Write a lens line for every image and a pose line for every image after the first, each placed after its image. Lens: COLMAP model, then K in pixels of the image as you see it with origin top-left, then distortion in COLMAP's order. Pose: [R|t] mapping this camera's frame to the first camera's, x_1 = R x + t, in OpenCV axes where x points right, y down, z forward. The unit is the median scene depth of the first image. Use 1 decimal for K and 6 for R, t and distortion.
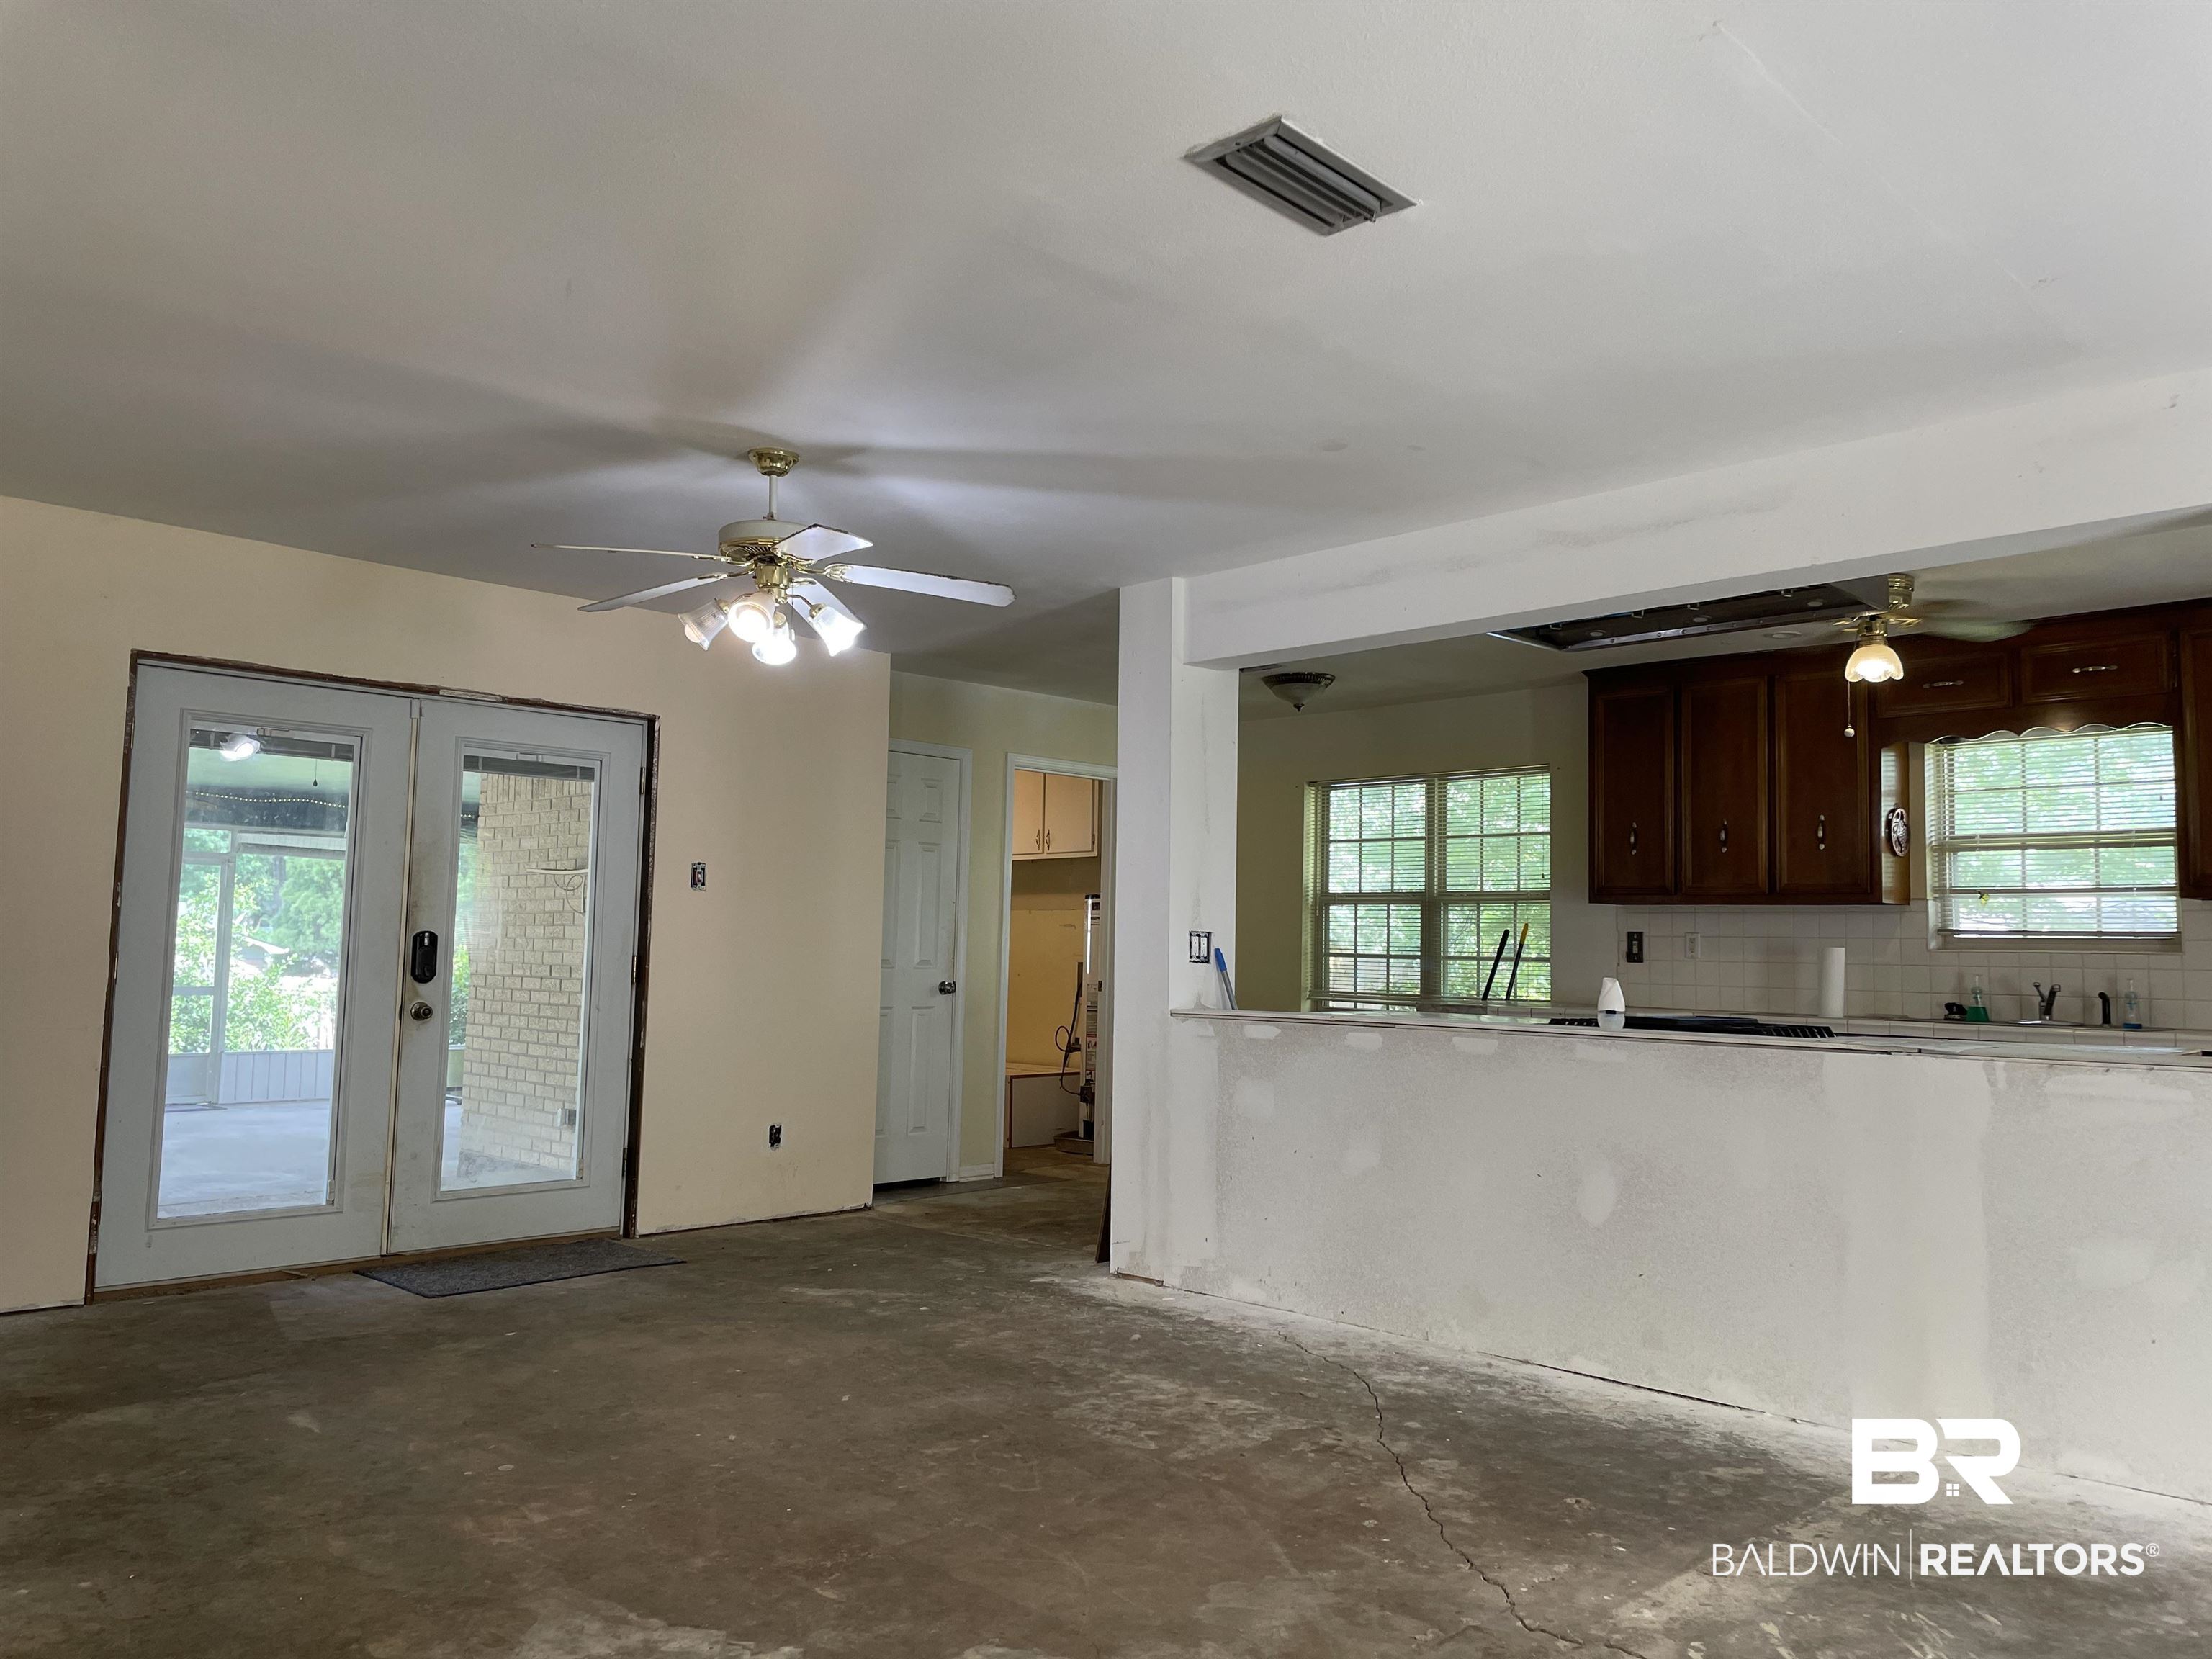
lens RADIAL K [[1671.4, 0, 1102.7], [0, 1671.4, 814.1], [0, 0, 1]] dist [0.076940, -0.095650]
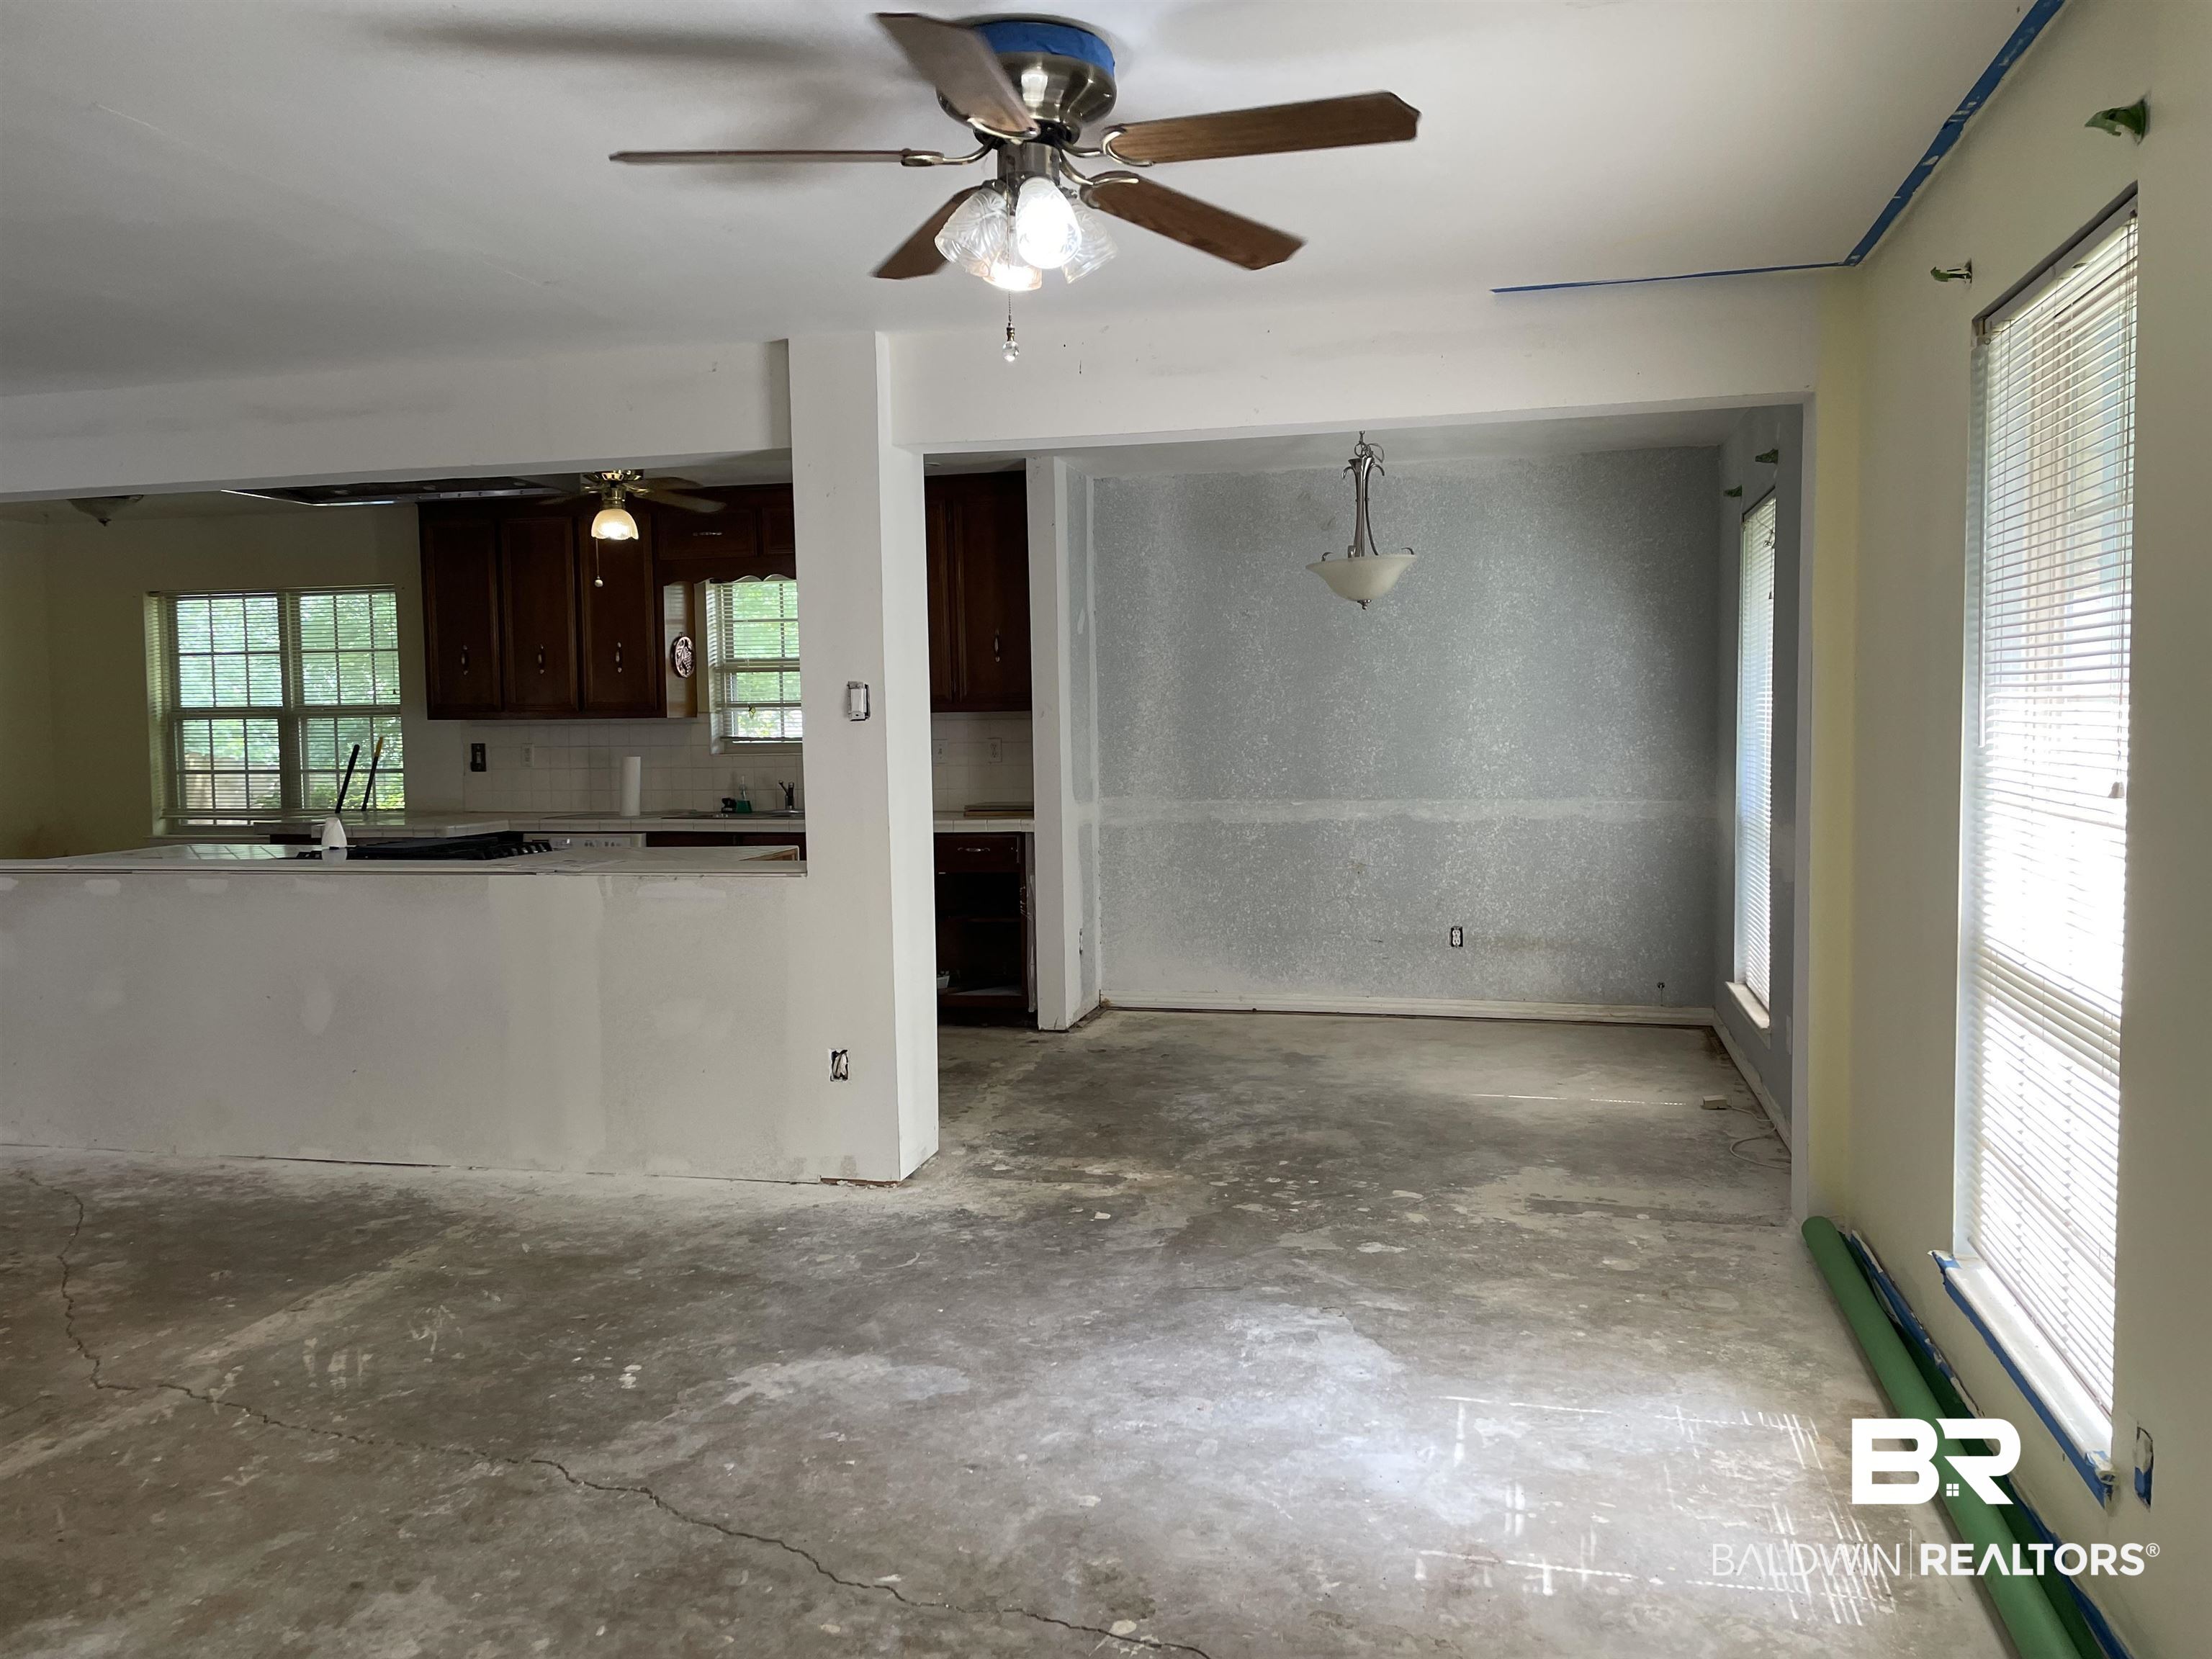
lens RADIAL K [[1675.0, 0, 1126.6], [0, 1675.0, 809.5], [0, 0, 1]] dist [0.082098, -0.097823]
pose [[0.852236, -0.063561, 0.519282, 0.131480], [-0.011469, 0.990084, 0.140009, -0.058858], [-0.523032, -0.125276, 0.843056, -0.189660]]
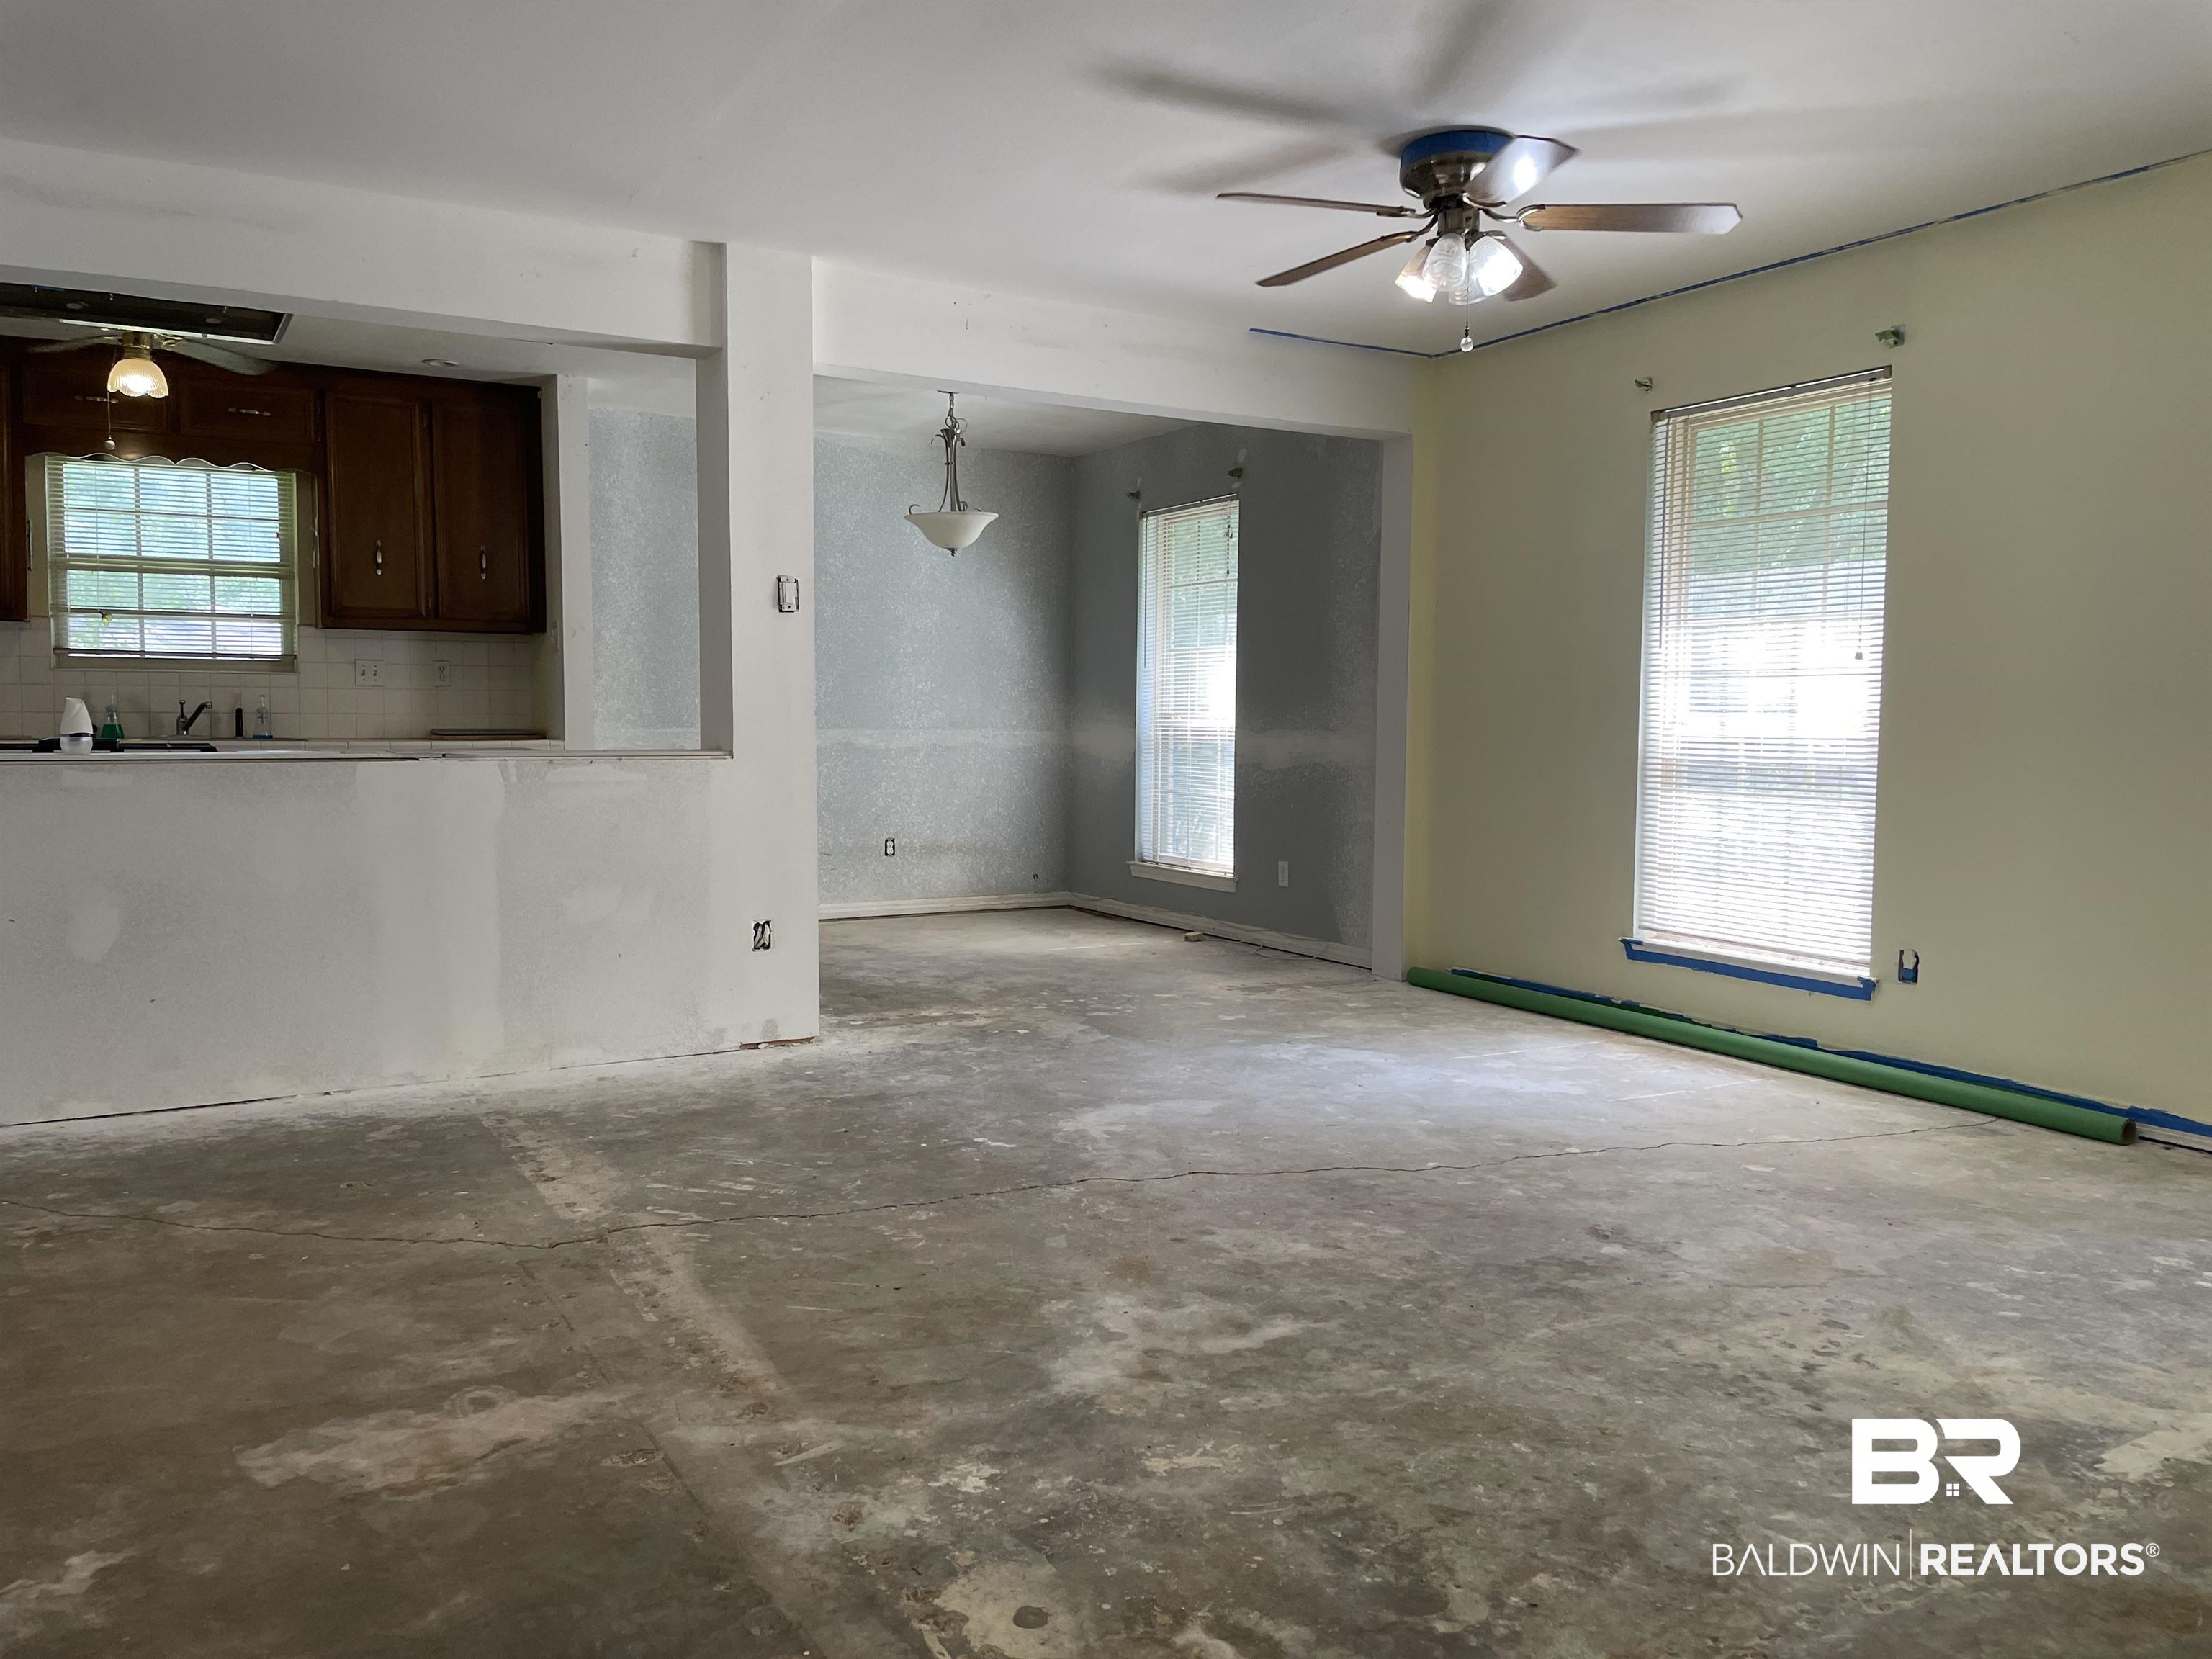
lens RADIAL K [[1675.0, 0, 1126.6], [0, 1675.0, 809.5], [0, 0, 1]] dist [0.082098, -0.097823]
pose [[0.240678, -0.072246, 0.967913, -0.368123], [-0.083151, 0.992025, 0.094722, 0.017801], [-0.967037, -0.103280, 0.232751, 0.180182]]
